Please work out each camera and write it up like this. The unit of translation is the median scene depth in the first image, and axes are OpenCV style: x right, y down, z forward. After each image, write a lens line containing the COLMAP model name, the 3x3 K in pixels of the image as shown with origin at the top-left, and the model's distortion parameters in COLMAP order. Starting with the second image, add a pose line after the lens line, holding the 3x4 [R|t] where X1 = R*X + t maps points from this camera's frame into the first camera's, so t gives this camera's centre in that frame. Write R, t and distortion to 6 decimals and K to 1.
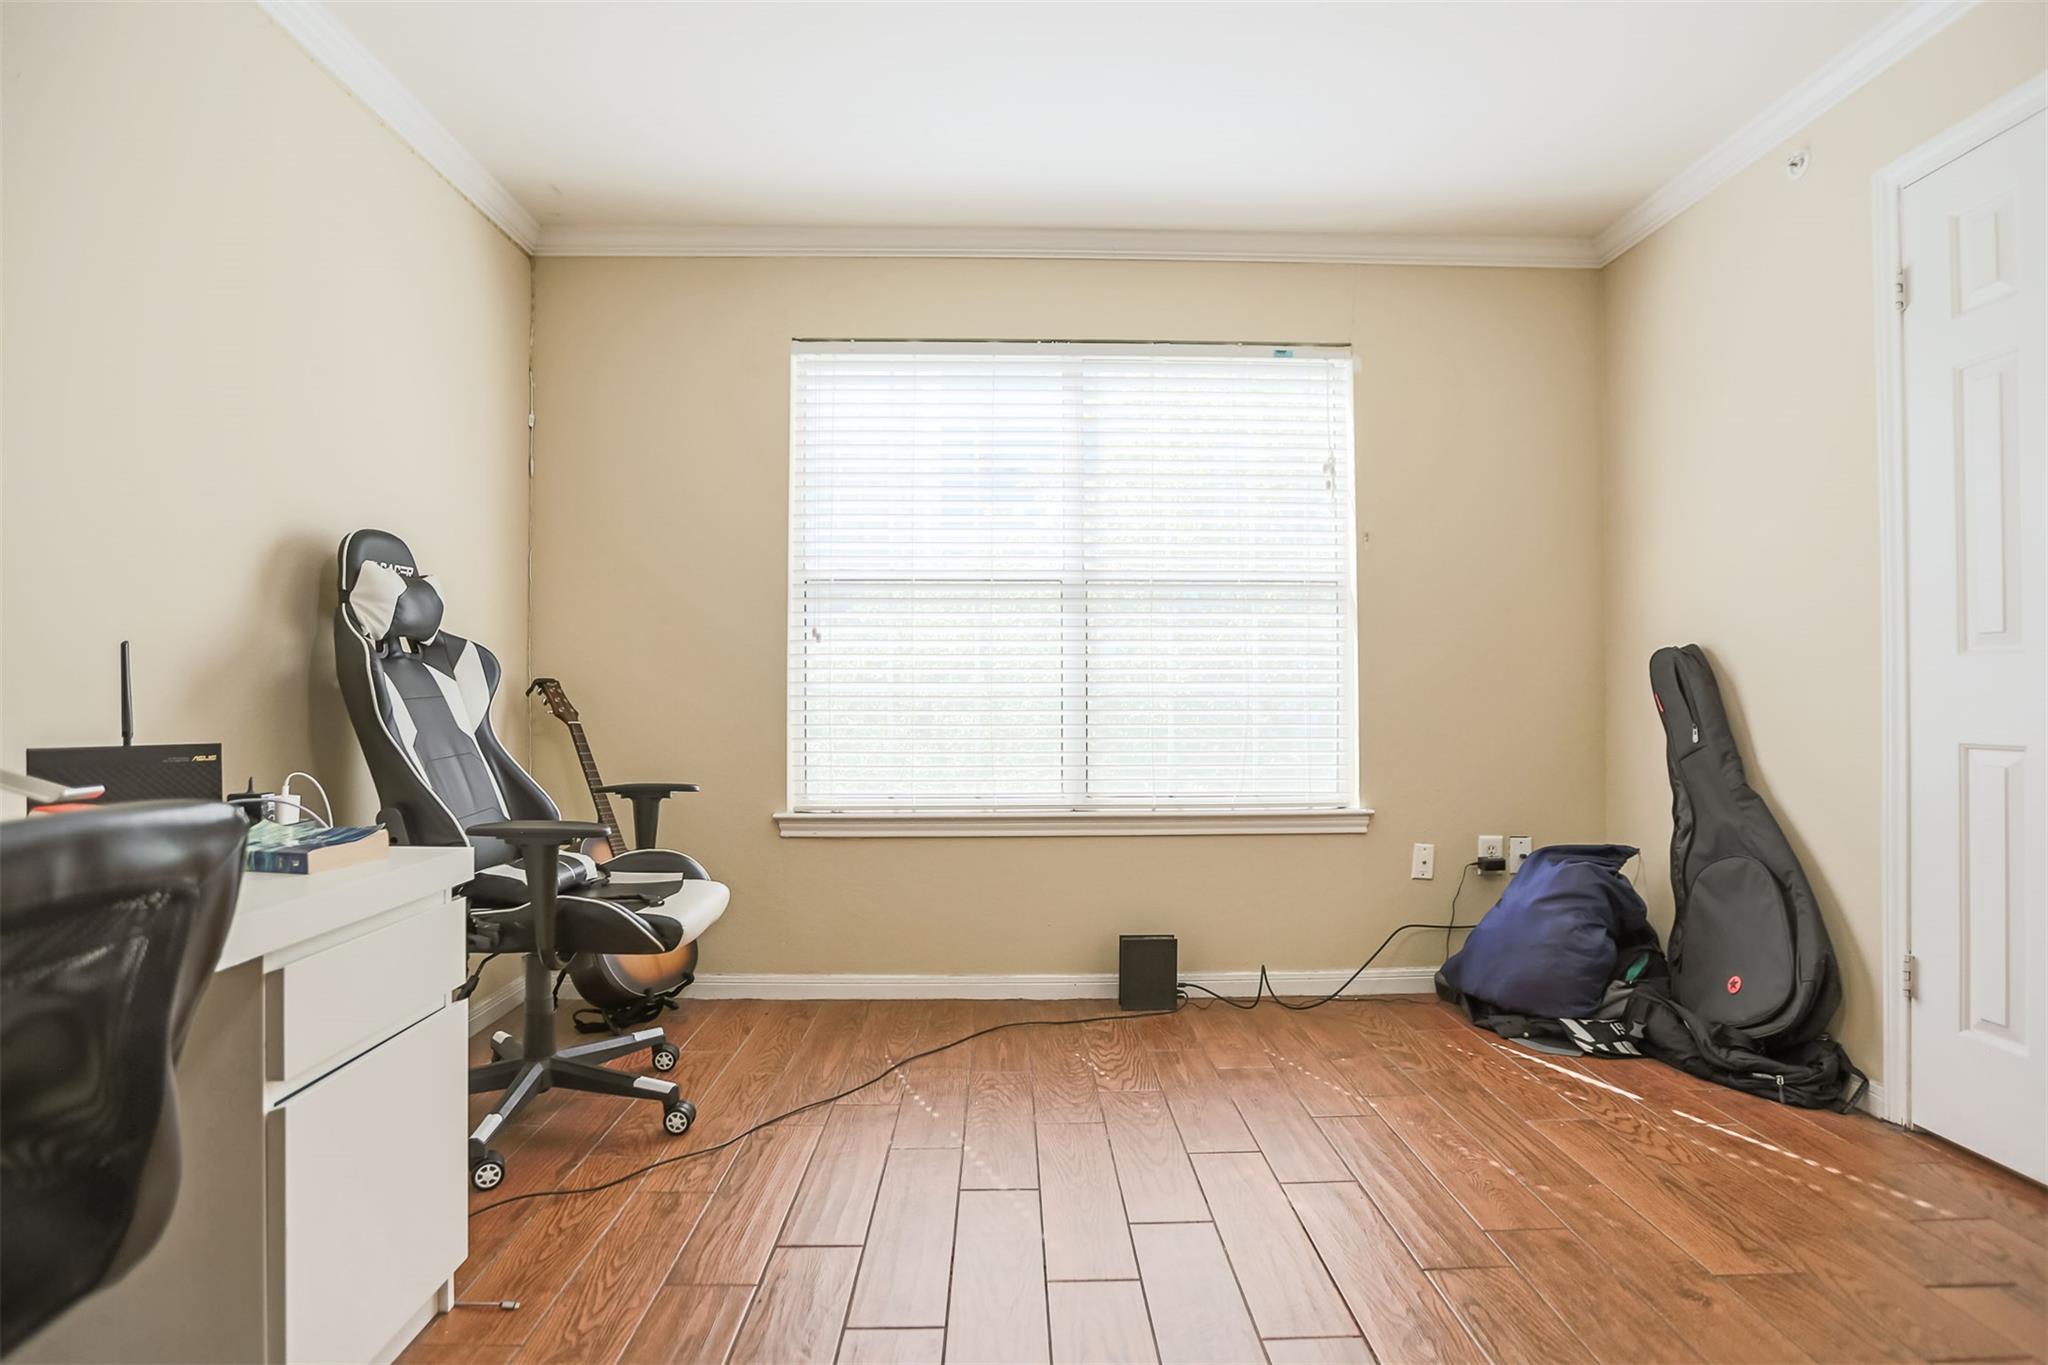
lens RADIAL K [[994.2, 0, 1021.0], [0, 994.2, 695.3], [0, 0, 1]] dist [-0.067999, 0.036321]
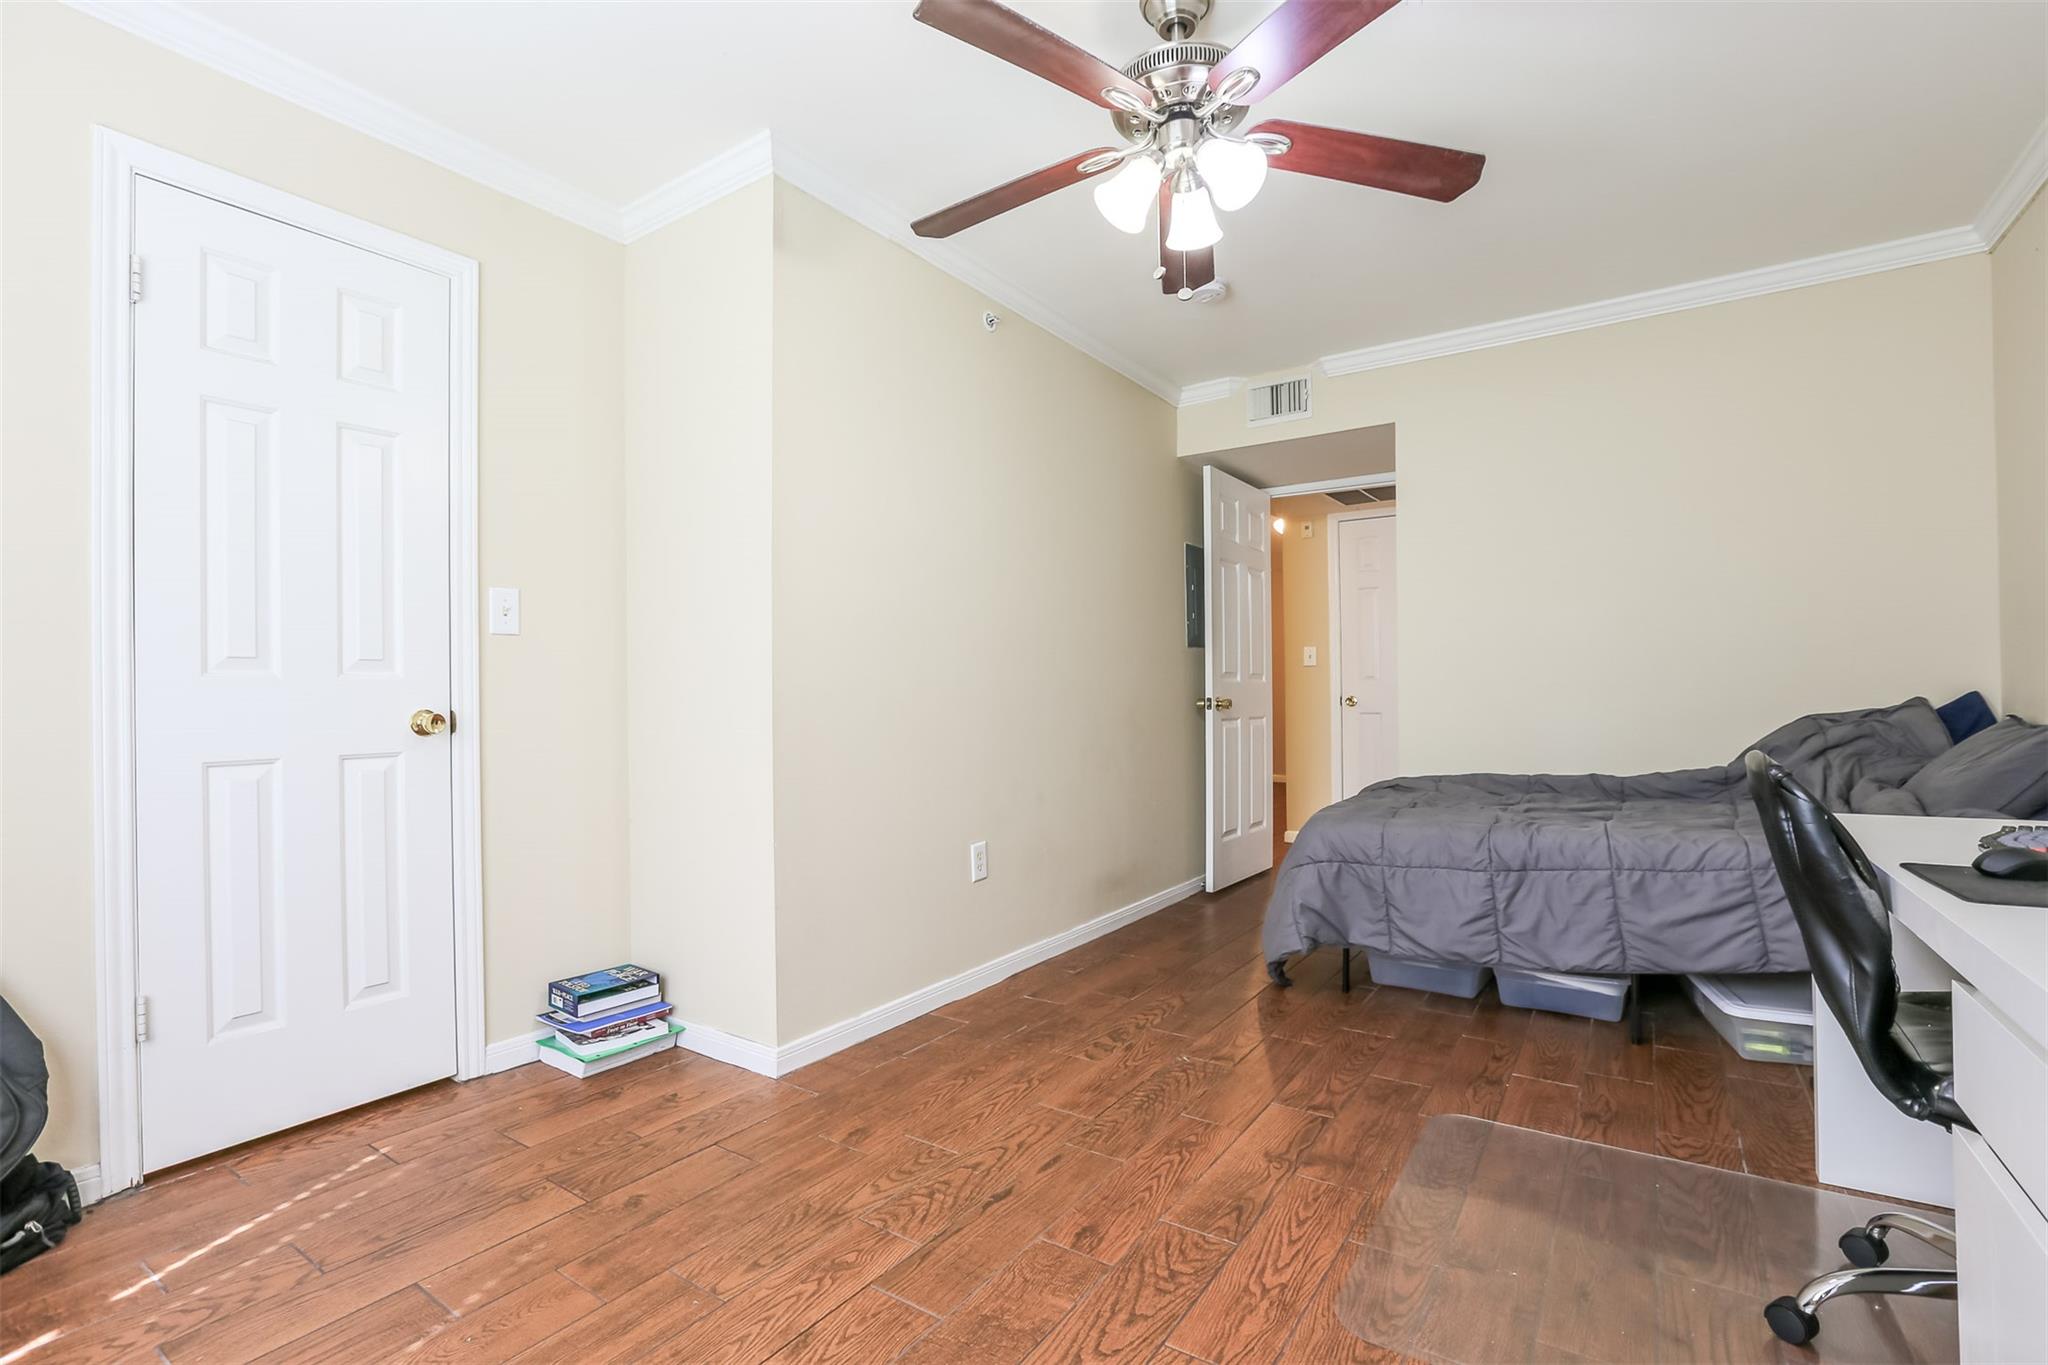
lens RADIAL K [[935.7, 0, 1026.0], [0, 935.7, 696.1], [0, 0, 1]] dist [-0.053493, 0.014787]
pose [[-0.818386, 0.017608, 0.574399, -0.250463], [0.017911, 0.999826, -0.005130, -0.004180], [-0.574390, 0.006090, -0.818559, 1.059717]]
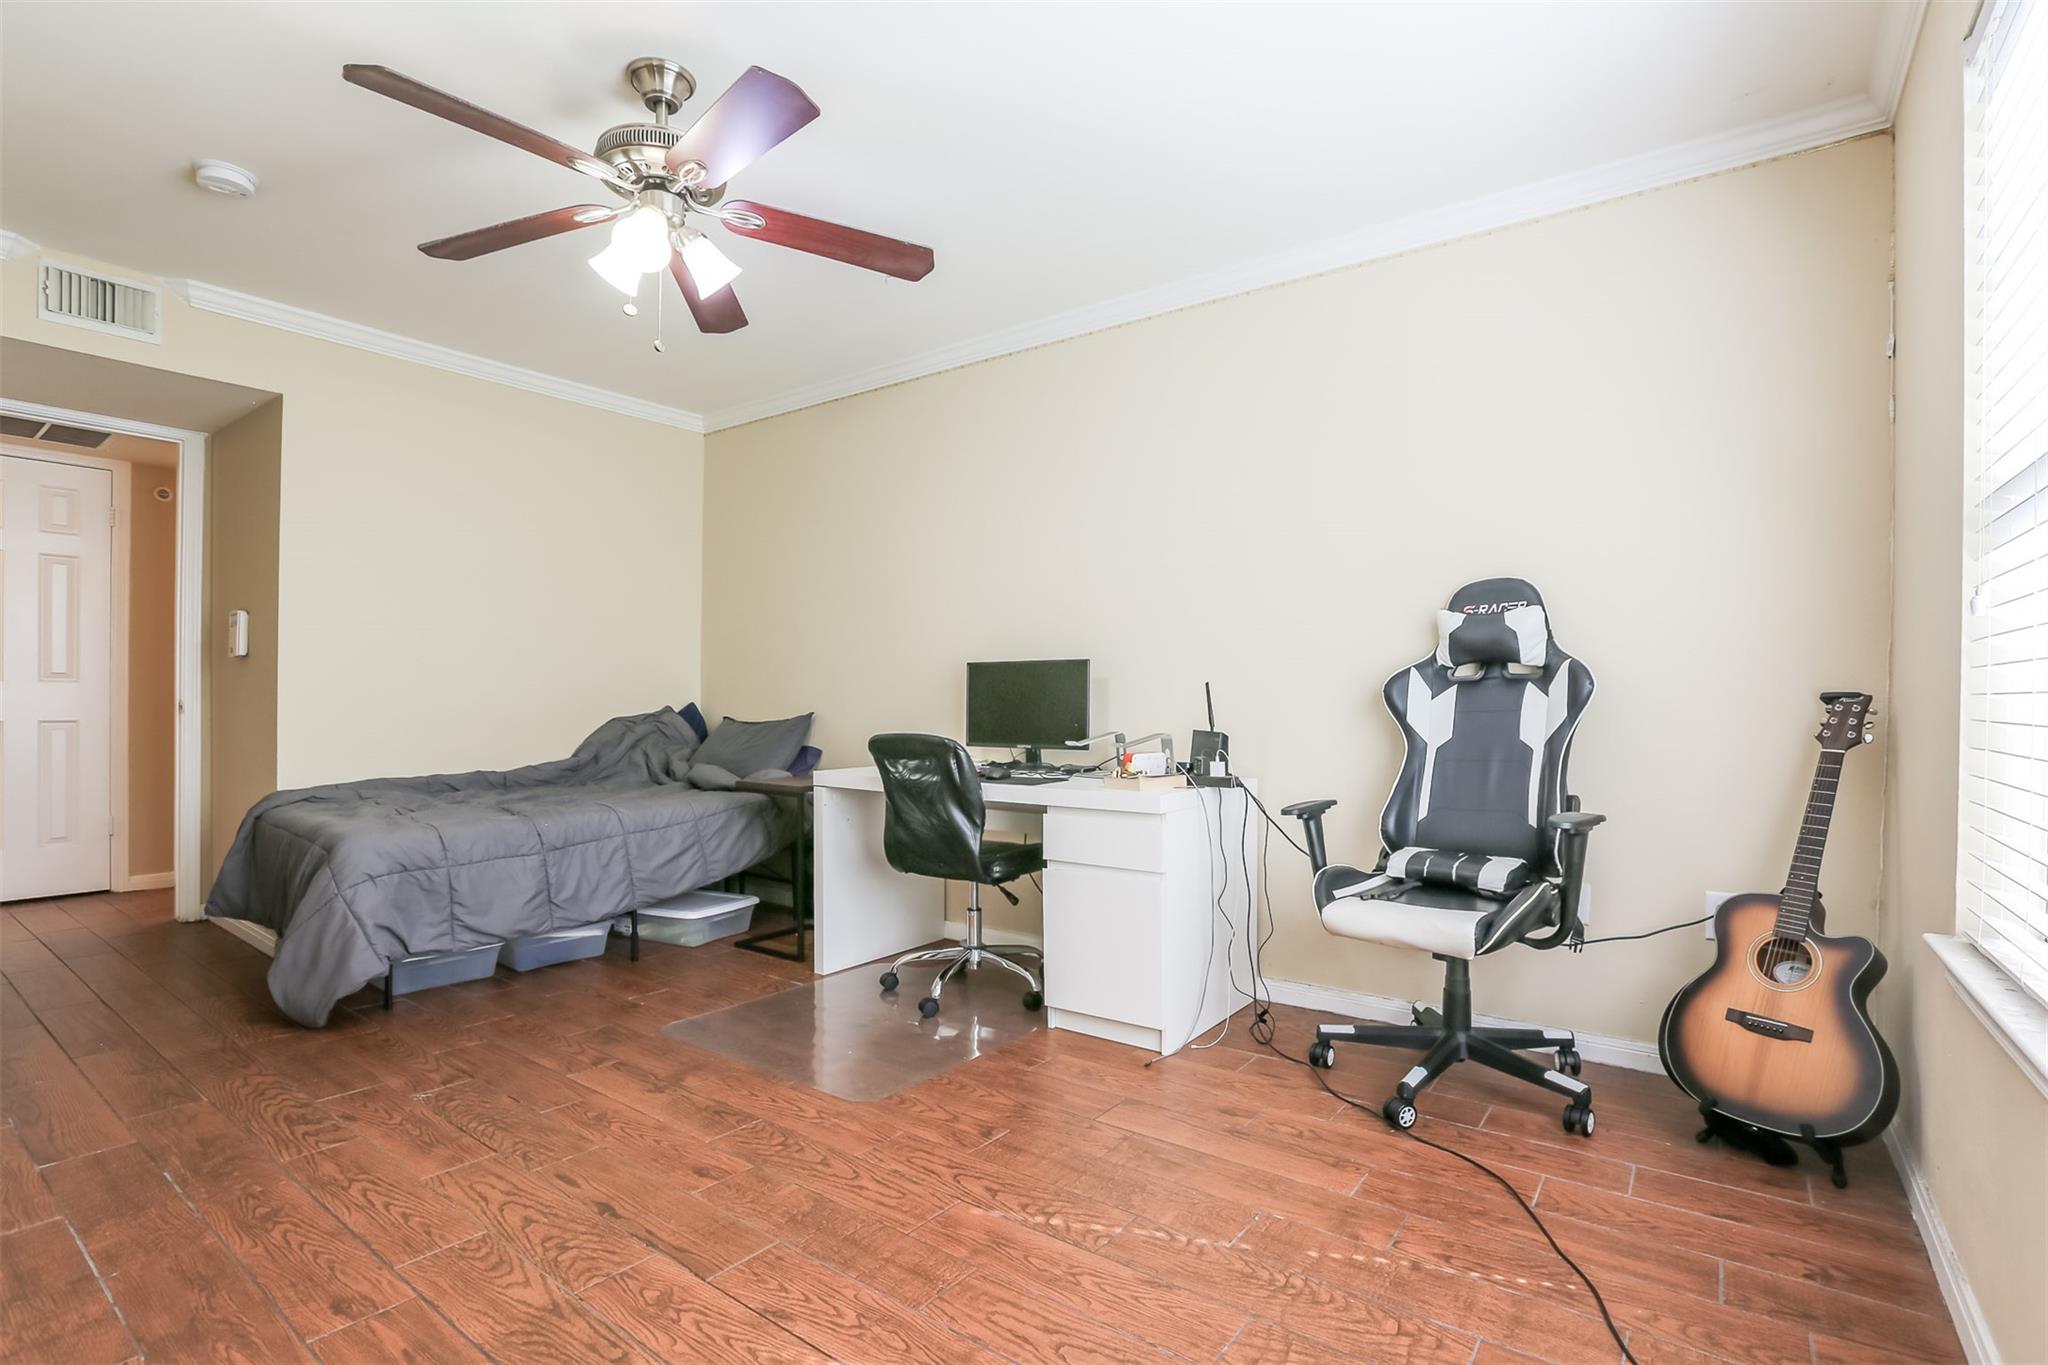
lens RADIAL K [[961.8, 0, 1027.5], [0, 961.8, 699.0], [0, 0, 1]] dist [-0.058581, 0.022216]
pose [[-0.610554, -0.000144, -0.791974, 0.601482], [-0.004664, 0.999983, 0.003413, -0.012274], [0.791961, 0.005778, -0.610545, 1.183293]]
